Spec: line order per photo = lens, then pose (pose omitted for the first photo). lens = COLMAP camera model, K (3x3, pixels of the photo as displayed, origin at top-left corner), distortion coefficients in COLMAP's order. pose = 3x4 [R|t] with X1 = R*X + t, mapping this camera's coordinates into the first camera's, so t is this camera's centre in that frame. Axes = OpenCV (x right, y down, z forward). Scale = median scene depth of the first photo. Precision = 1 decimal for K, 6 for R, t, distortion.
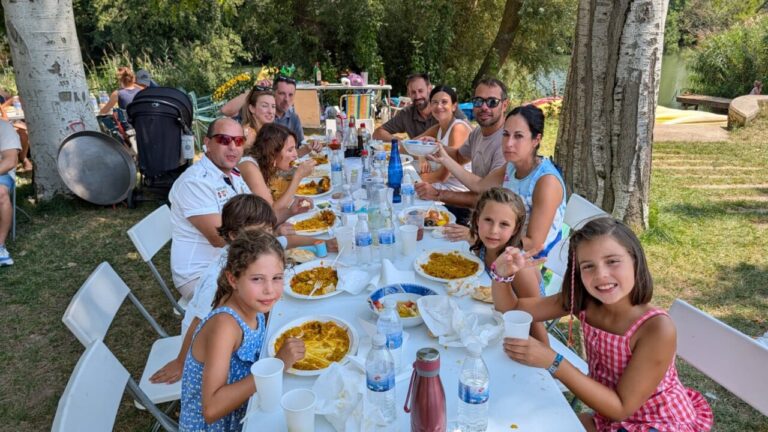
lens RADIAL K [[539.8, 0, 384.0], [0, 539.8, 216.0], [0, 0, 1]] dist [-0.001843, -0.001086]
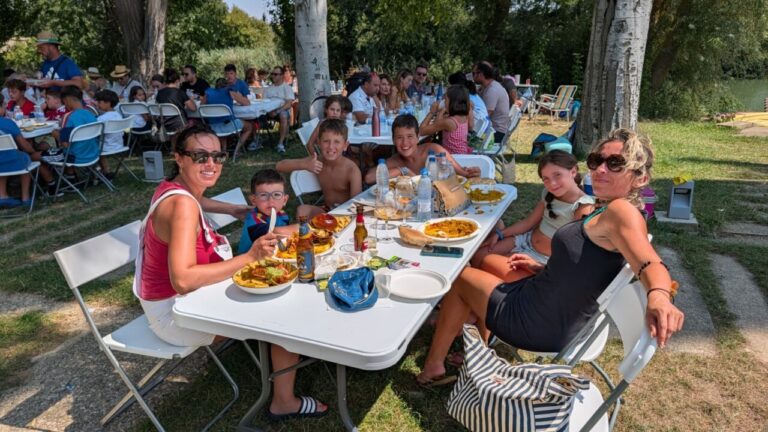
lens RADIAL K [[539.8, 0, 384.0], [0, 539.8, 216.0], [0, 0, 1]] dist [-0.001843, -0.001086]
pose [[0.912802, 0.117829, -0.391036, 0.486035], [-0.131673, 0.991255, -0.008676, 0.288795], [0.386594, 0.059409, 0.920335, -0.719228]]
